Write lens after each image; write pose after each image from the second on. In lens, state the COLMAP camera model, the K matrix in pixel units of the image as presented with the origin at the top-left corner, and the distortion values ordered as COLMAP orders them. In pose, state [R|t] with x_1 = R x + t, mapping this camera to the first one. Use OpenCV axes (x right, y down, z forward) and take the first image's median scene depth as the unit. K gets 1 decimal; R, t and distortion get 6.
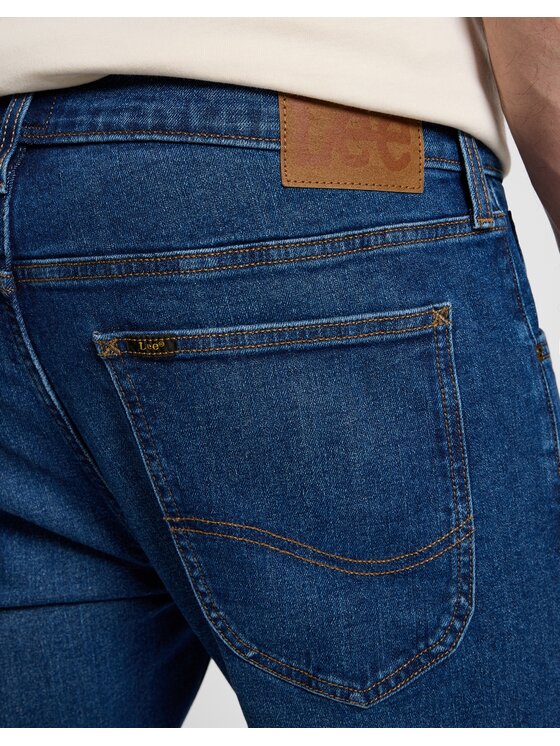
lens RADIAL K [[1663.4, 0, 279.9], [0, 1663.4, 372.8], [0, 0, 1]] dist [-0.133070, 0.000000]
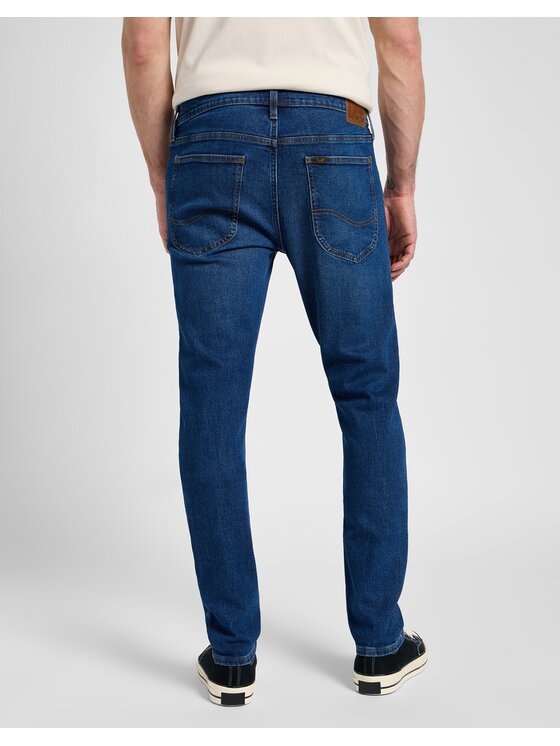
lens RADIAL K [[1663.4, 0, 280.1], [0, 1663.4, 372.8], [0, 0, 1]] dist [-0.133070, 0.000000]
pose [[0.767966, -0.006326, 0.640460, -2.564871], [0.066087, 0.995397, -0.069412, 0.720259], [-0.637072, 0.095632, 0.764849, -1.791955]]
